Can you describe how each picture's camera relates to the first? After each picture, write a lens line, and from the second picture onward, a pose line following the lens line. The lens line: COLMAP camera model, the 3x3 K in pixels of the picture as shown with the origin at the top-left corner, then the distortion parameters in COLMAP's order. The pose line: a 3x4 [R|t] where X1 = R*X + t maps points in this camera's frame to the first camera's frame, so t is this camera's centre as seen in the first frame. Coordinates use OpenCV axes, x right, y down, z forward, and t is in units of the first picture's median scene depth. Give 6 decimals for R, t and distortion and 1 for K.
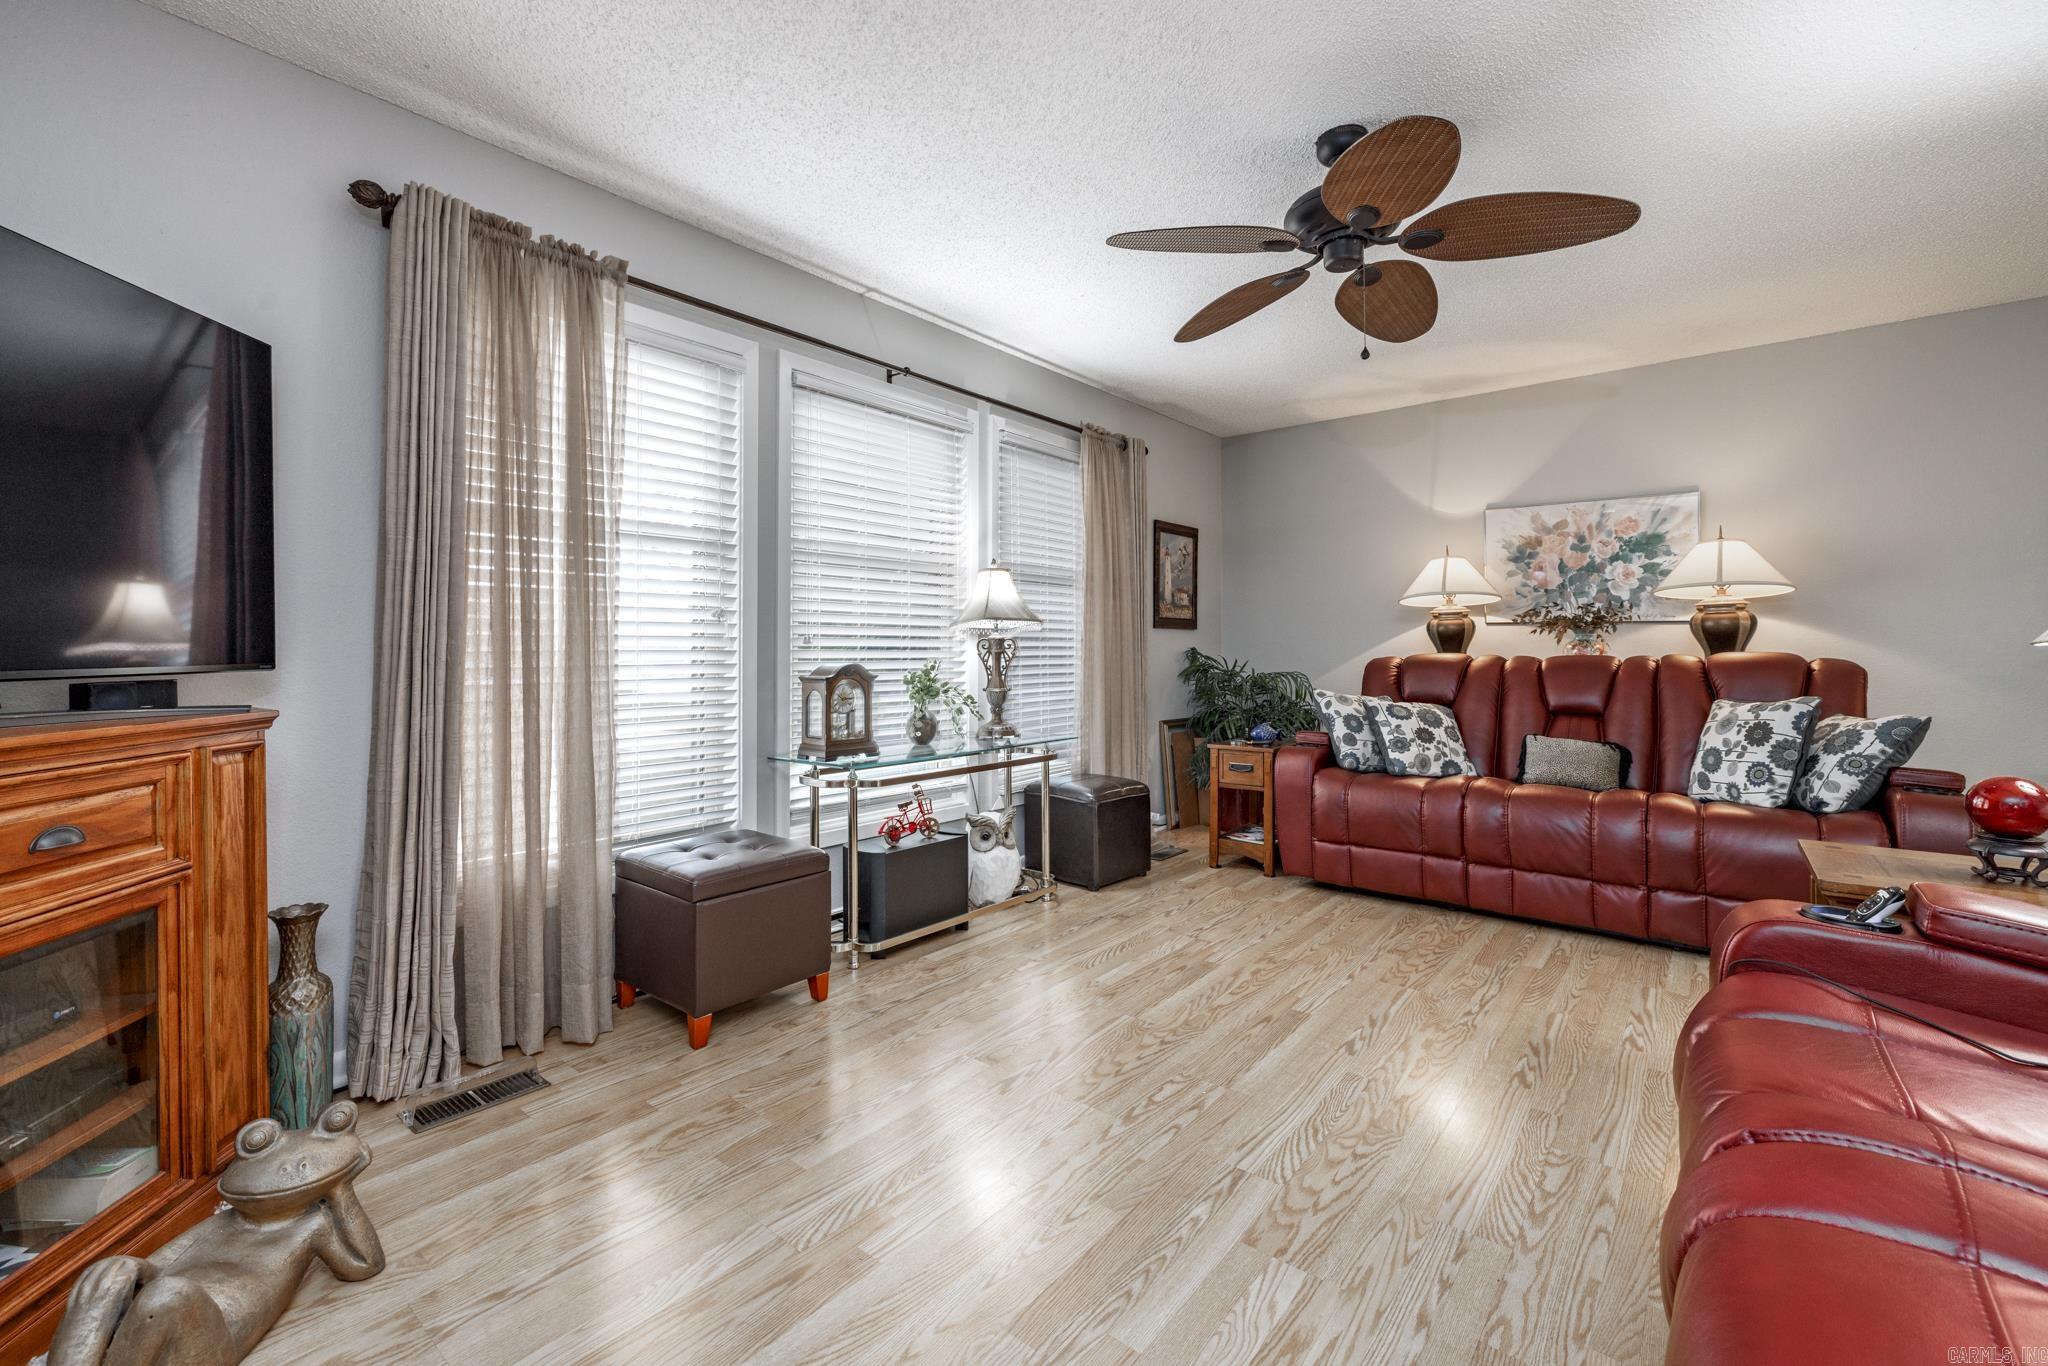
lens RADIAL K [[860.8, 0, 1025.5], [0, 860.8, 646.4], [0, 0, 1]] dist [0.001194, 0.000175]
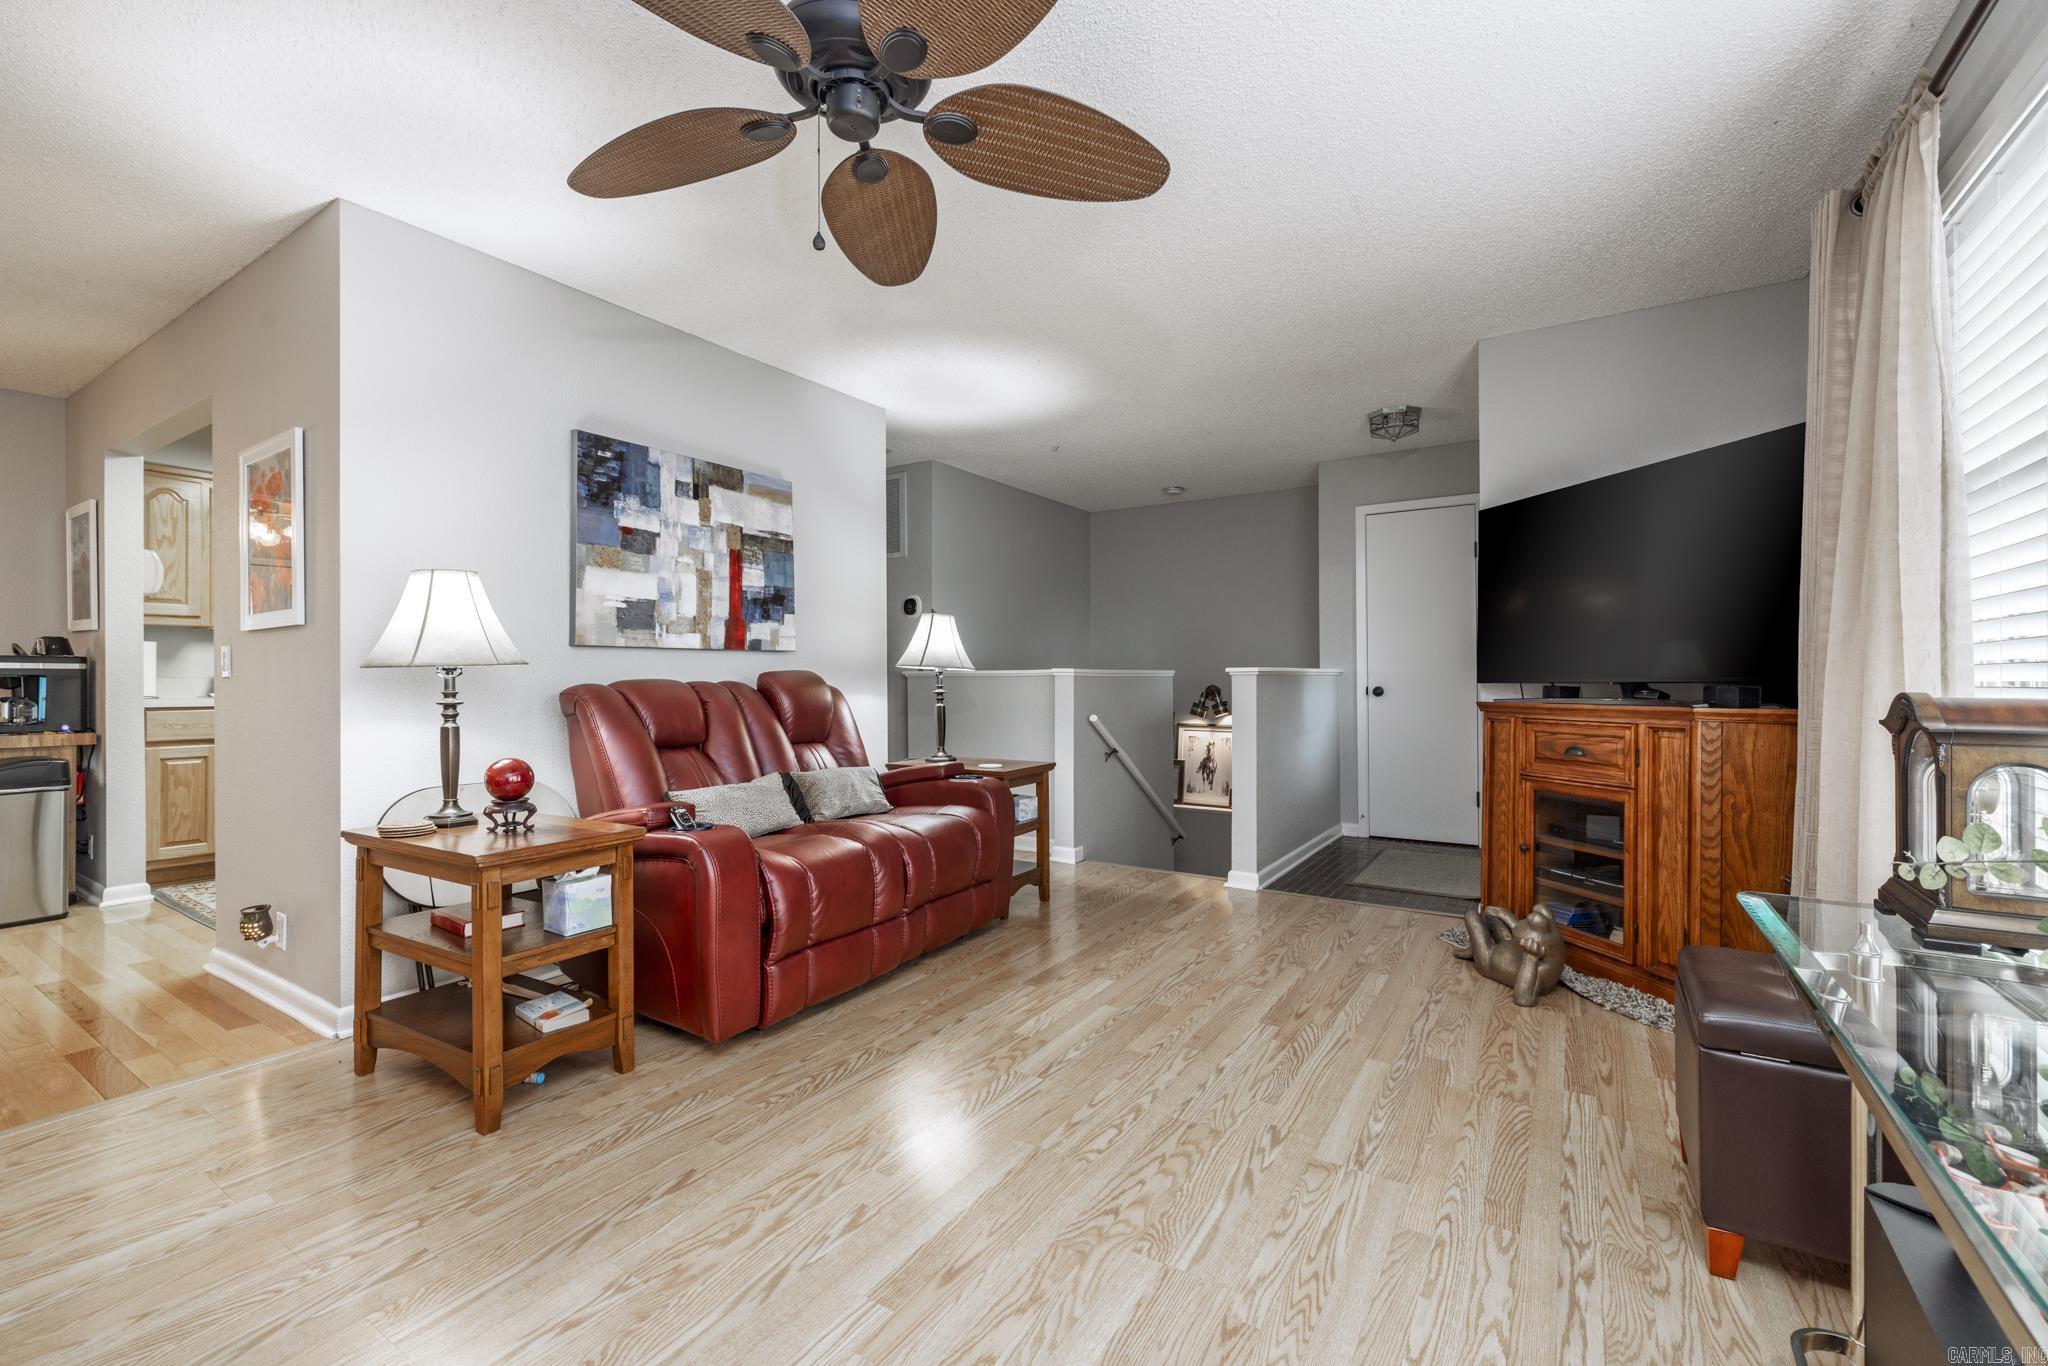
lens RADIAL K [[864.7, 0, 1017.8], [0, 864.7, 678.8], [0, 0, 1]] dist [0.000970, -0.000024]
pose [[-0.994219, 0.003983, -0.107297, 0.198058], [0.004315, 0.999987, -0.002858, 0.011960], [0.107284, -0.003305, -0.994223, 1.074180]]
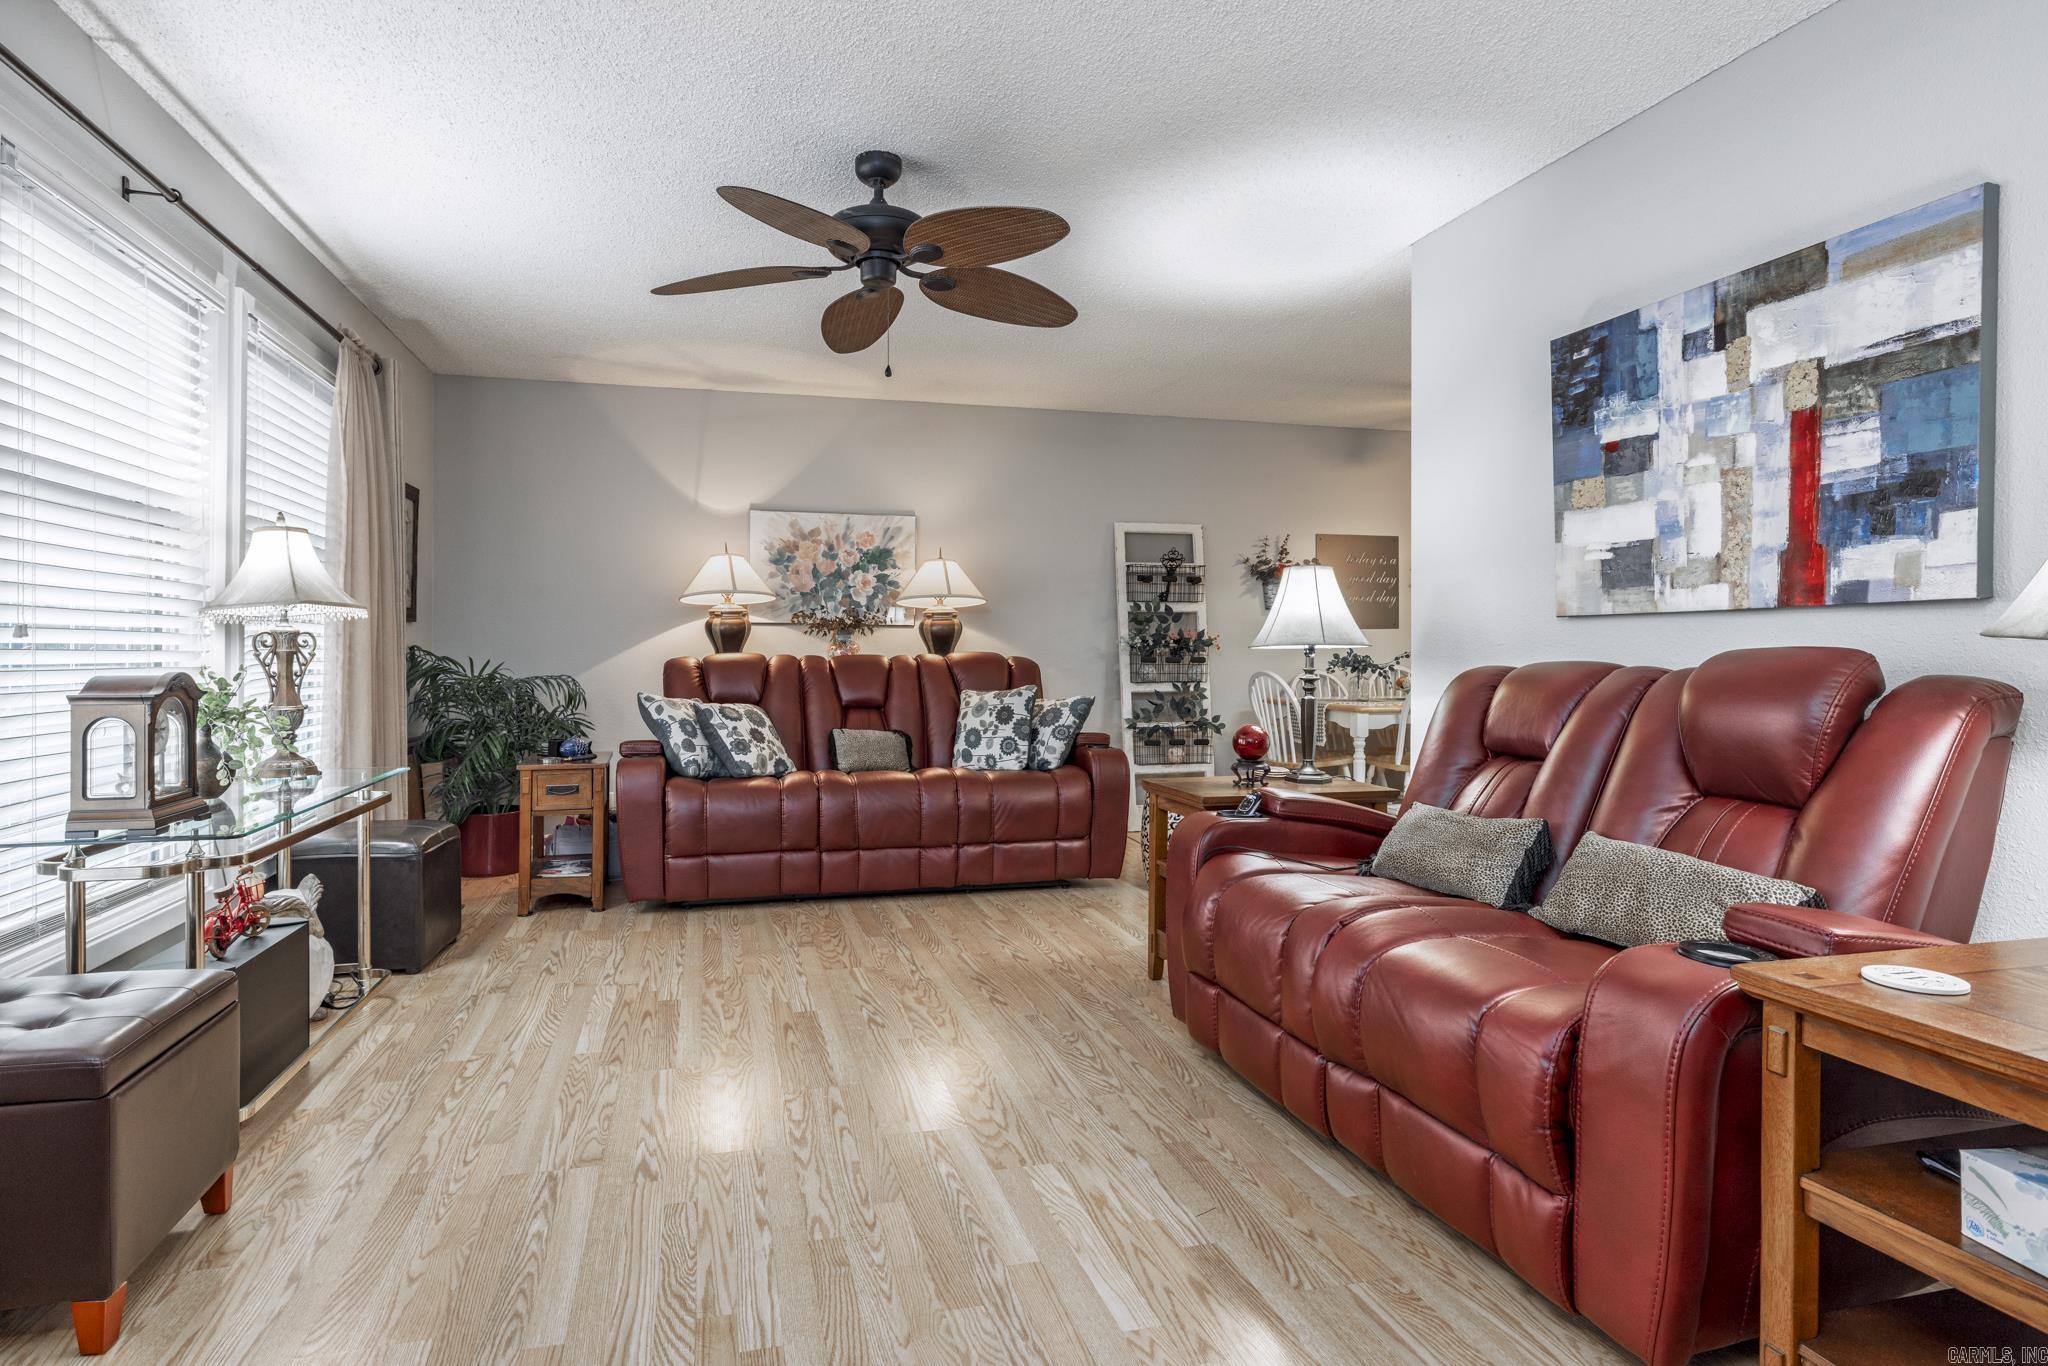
lens RADIAL K [[1044.3, 0, 957.5], [0, 1044.3, 666.1], [0, 0, 1]] dist [0.000085, -0.000179]
pose [[0.606813, -0.011223, 0.794766, -0.361811], [-0.004587, 0.999834, 0.017621, 0.000832], [-0.794832, -0.014338, 0.606661, 0.088134]]
